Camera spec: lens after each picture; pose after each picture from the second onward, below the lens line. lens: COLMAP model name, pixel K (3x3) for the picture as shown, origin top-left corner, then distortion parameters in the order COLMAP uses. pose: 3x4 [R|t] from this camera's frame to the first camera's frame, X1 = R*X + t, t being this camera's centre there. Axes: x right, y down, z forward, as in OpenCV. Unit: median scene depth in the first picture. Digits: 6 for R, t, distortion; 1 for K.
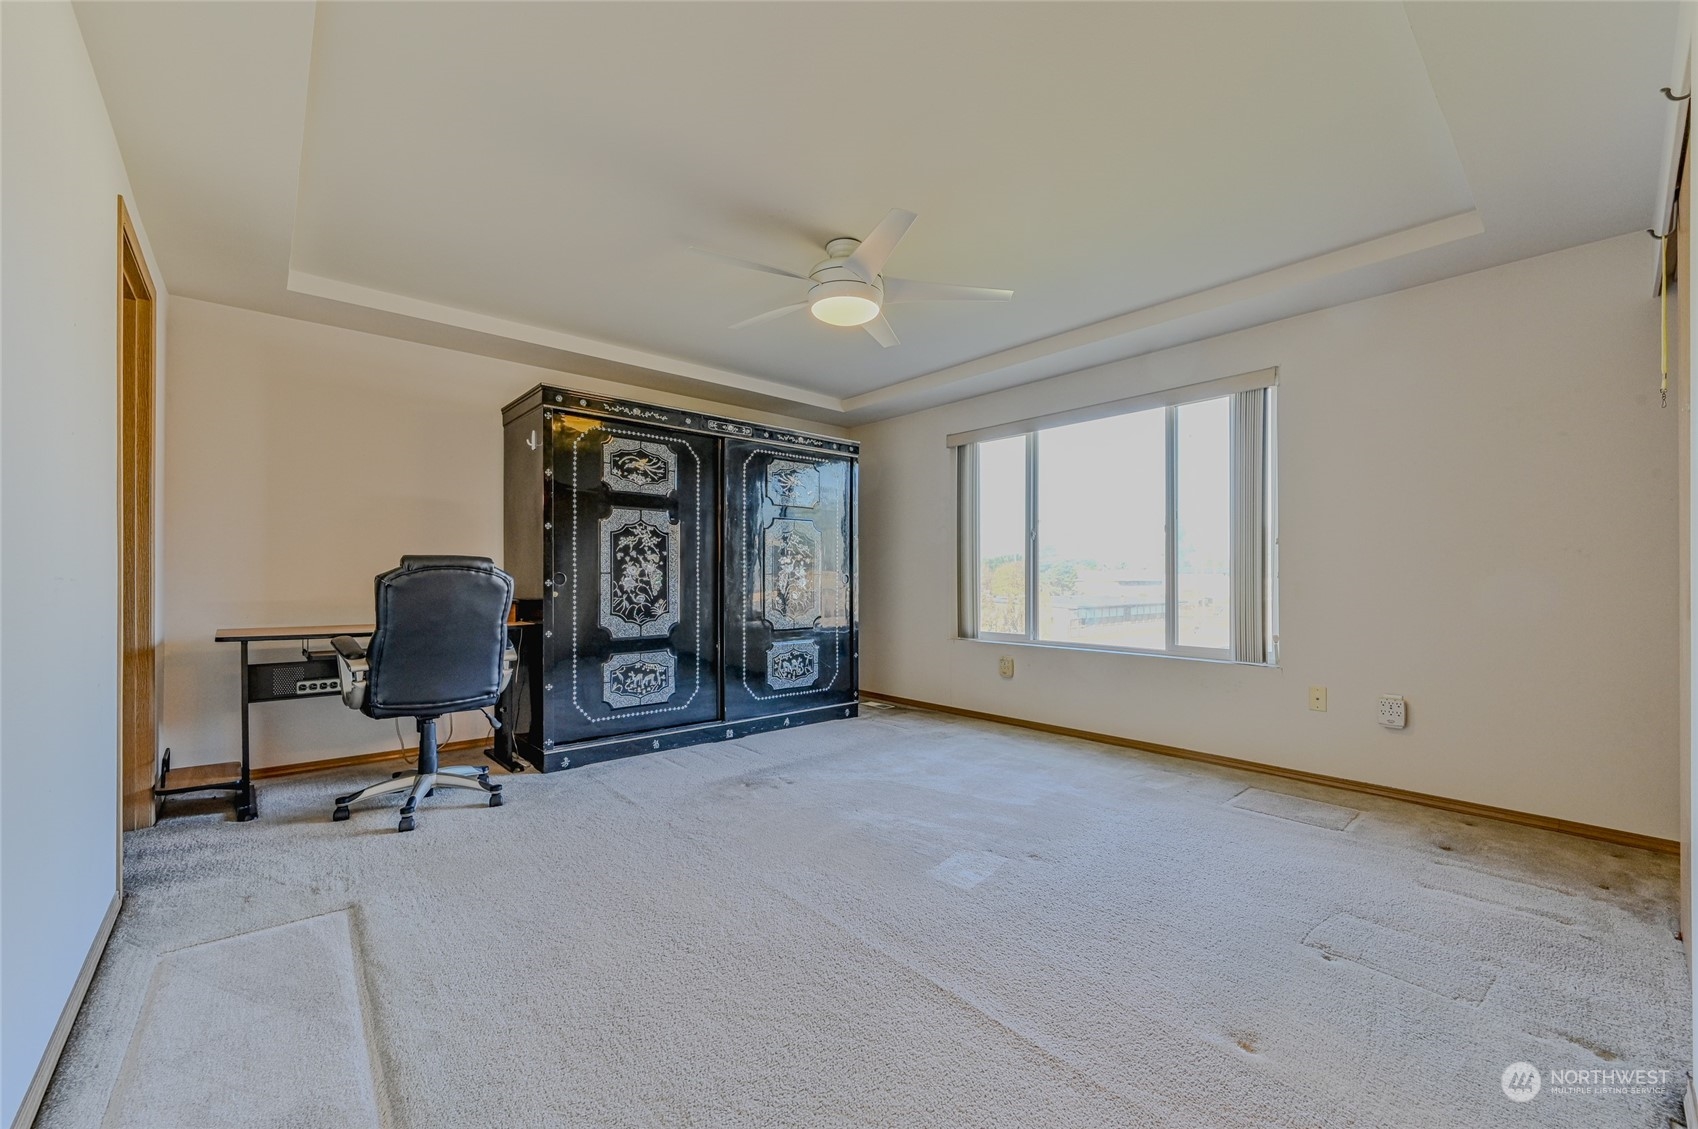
lens RADIAL K [[670.0, 0, 836.0], [0, 670.0, 577.3], [0, 0, 1]] dist [-0.003928, -0.000213]
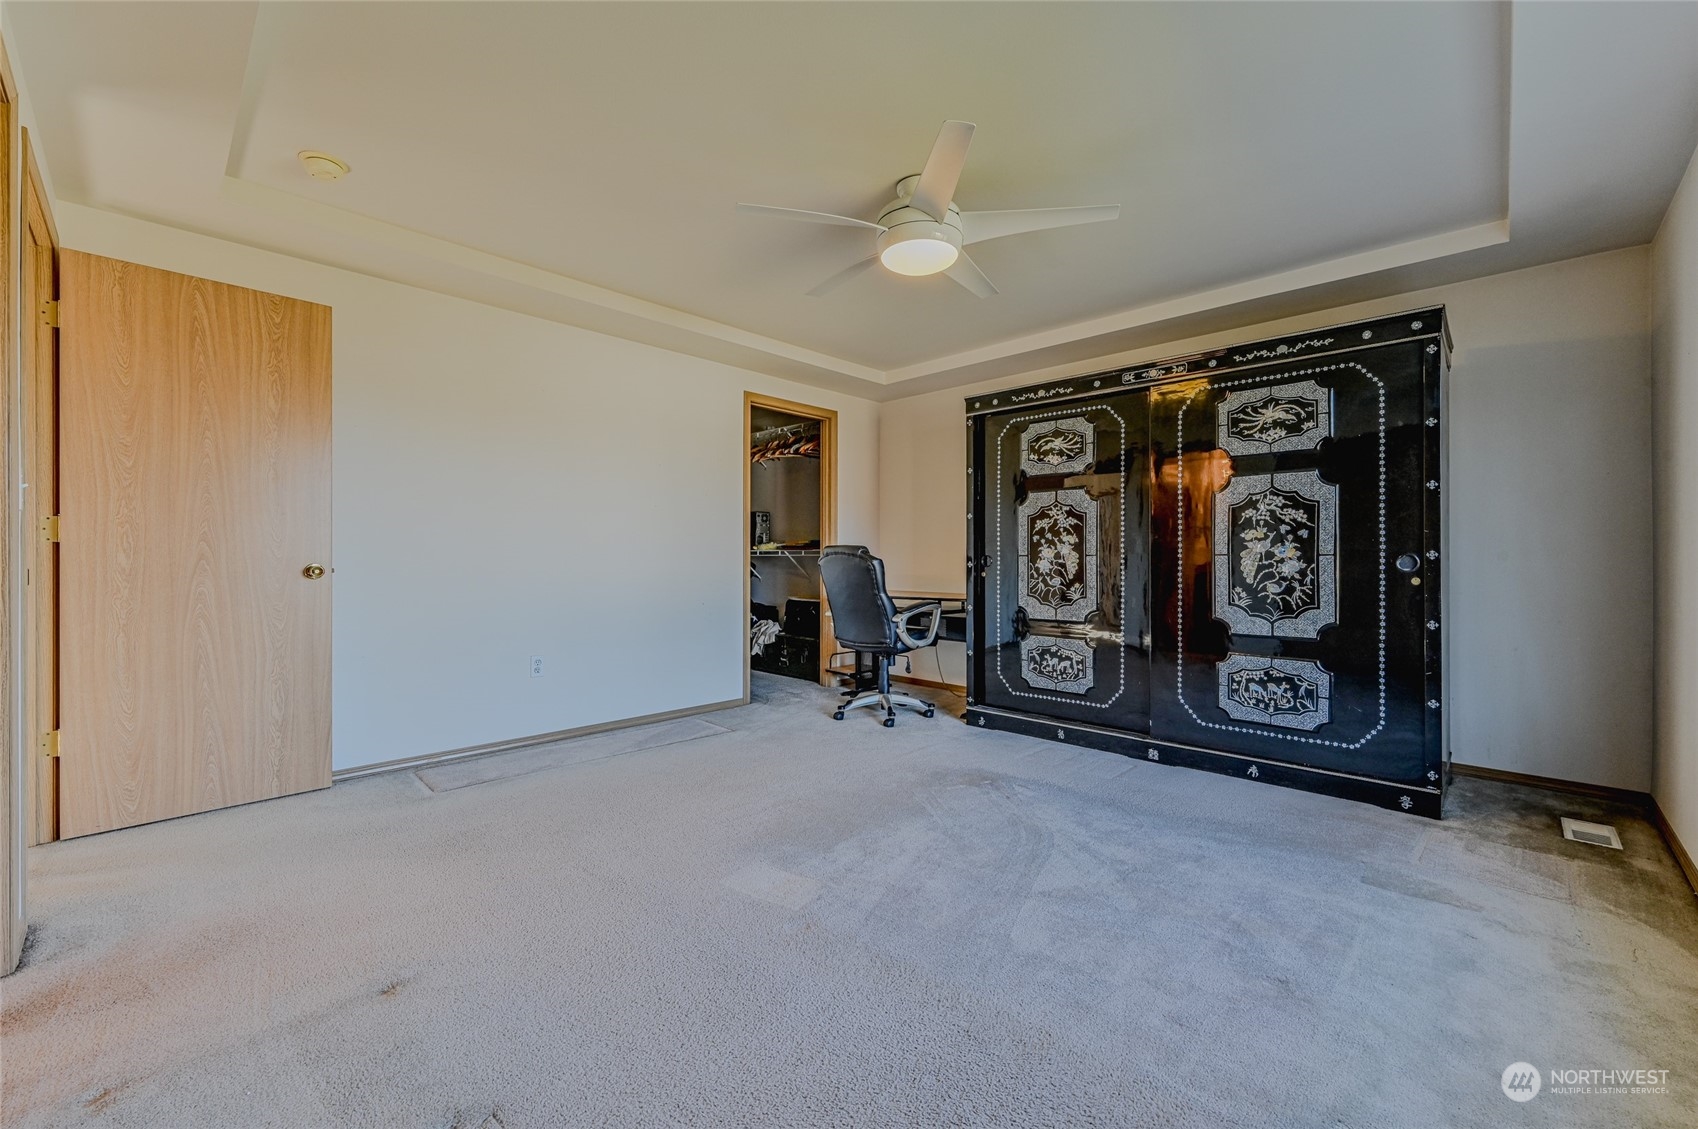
lens RADIAL K [[670.0, 0, 833.4], [0, 670.0, 558.3], [0, 0, 1]] dist [-0.003928, -0.000213]
pose [[0.089331, -0.000128, -0.996002, 0.650404], [0.003062, 0.999995, 0.000146, -0.003104], [0.995997, -0.003063, 0.089331, 0.587352]]
